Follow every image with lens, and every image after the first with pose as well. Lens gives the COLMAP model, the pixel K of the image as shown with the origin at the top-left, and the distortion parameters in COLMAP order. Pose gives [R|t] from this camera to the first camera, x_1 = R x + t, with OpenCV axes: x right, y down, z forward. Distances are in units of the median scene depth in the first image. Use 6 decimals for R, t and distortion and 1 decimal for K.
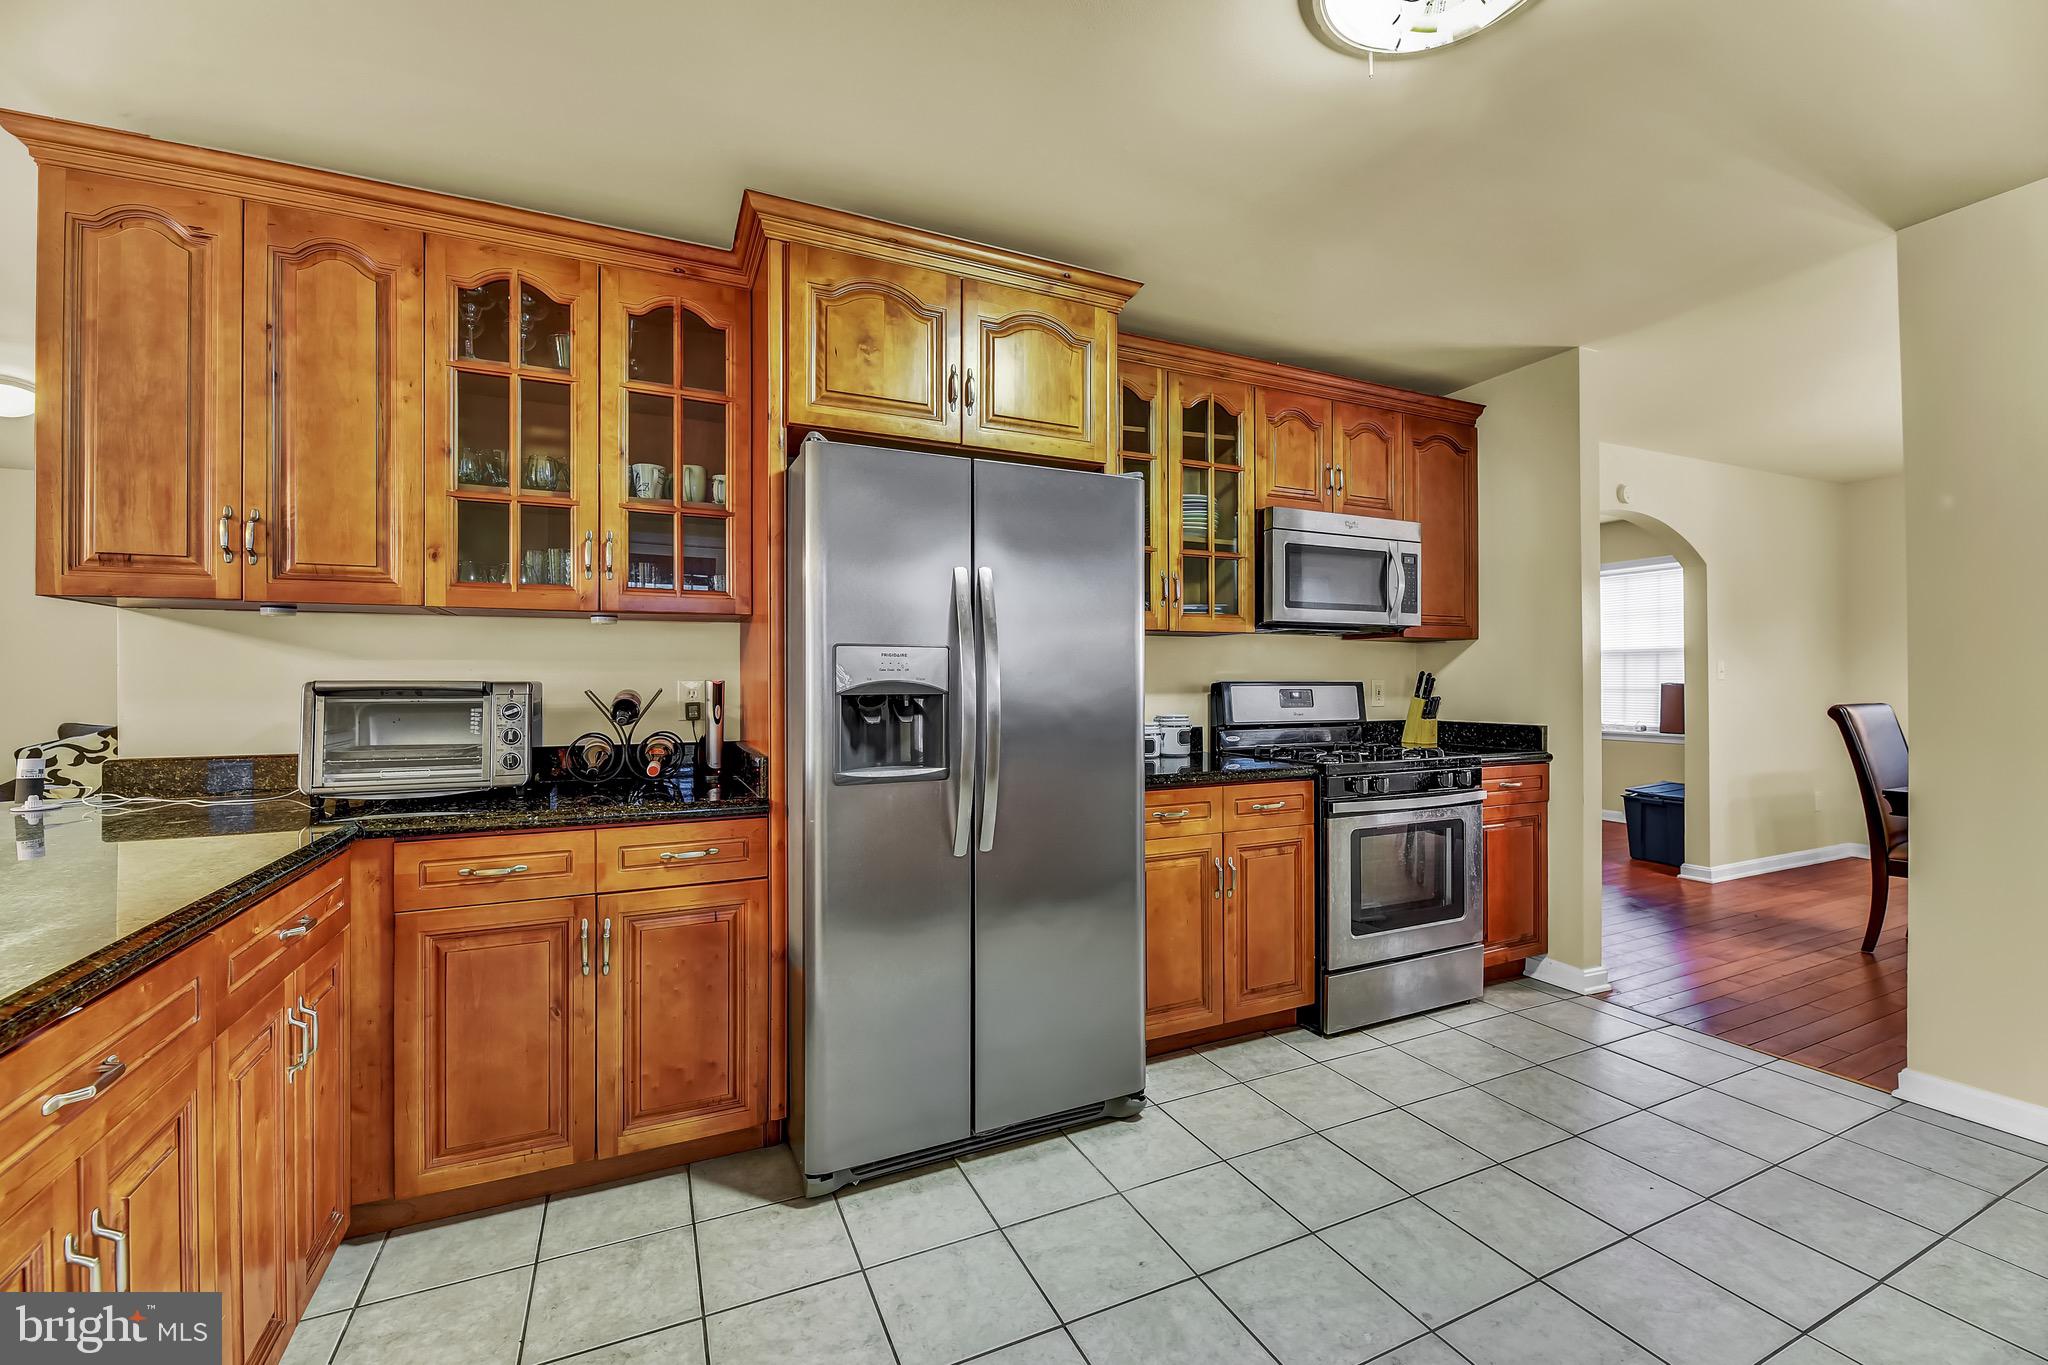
lens RADIAL K [[825.7, 0, 1024.0], [0, 825.7, 682.5], [0, 0, 1]] dist [-0.001759, -0.000444]
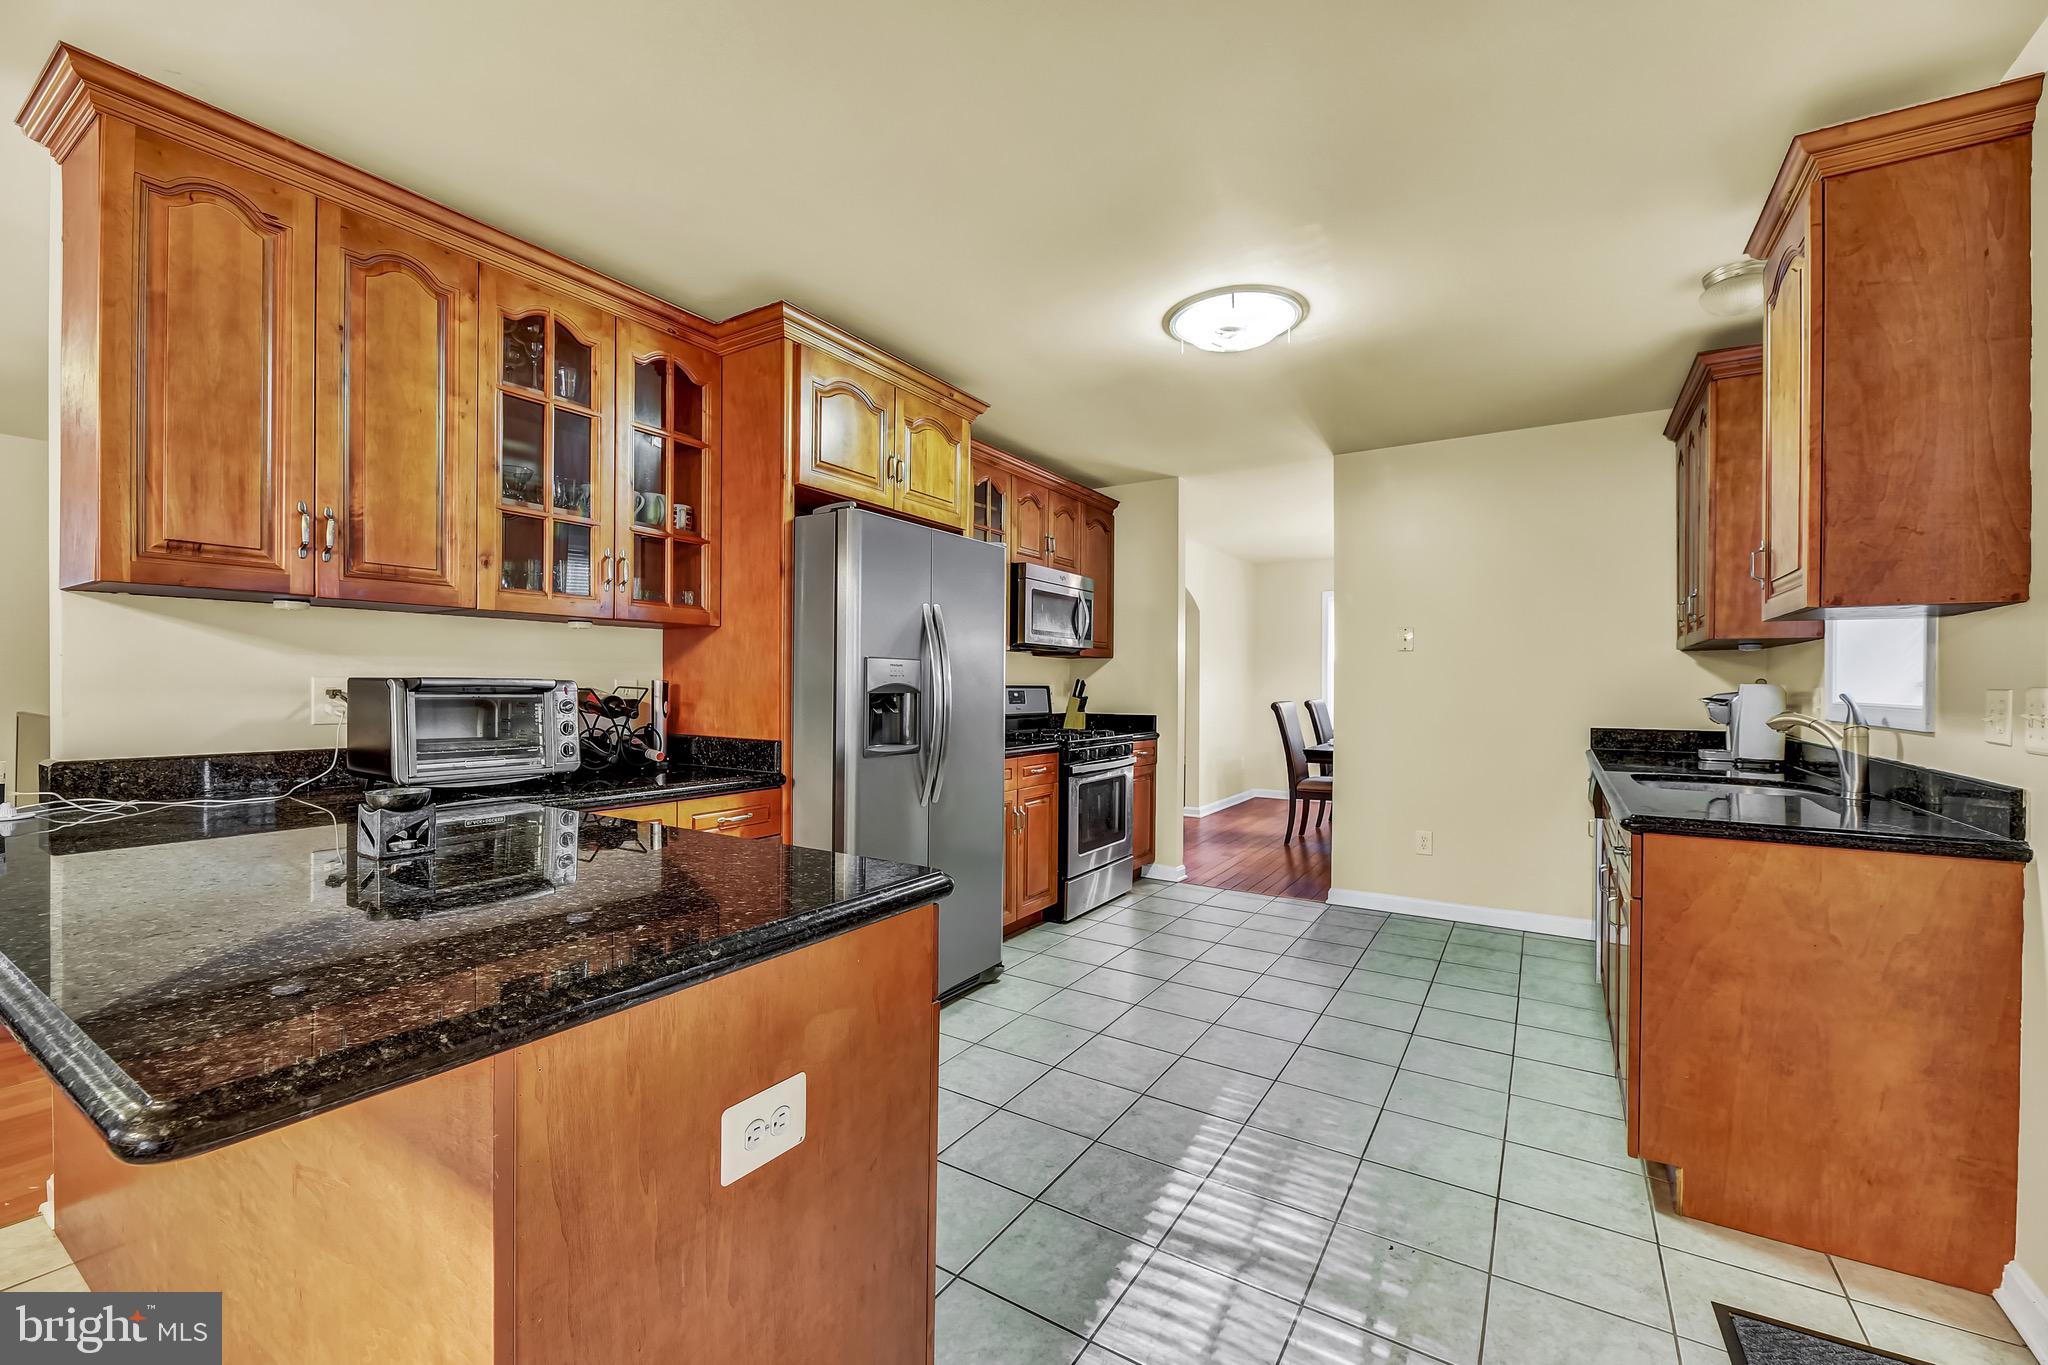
lens RADIAL K [[847.2, 0, 999.3], [0, 847.2, 689.6], [0, 0, 1]] dist [0.000869, -0.000117]
pose [[0.845176, 0.007092, 0.534442, -0.721831], [-0.011100, 0.999929, 0.004284, 0.000781], [-0.534374, -0.009553, 0.845194, -0.296813]]
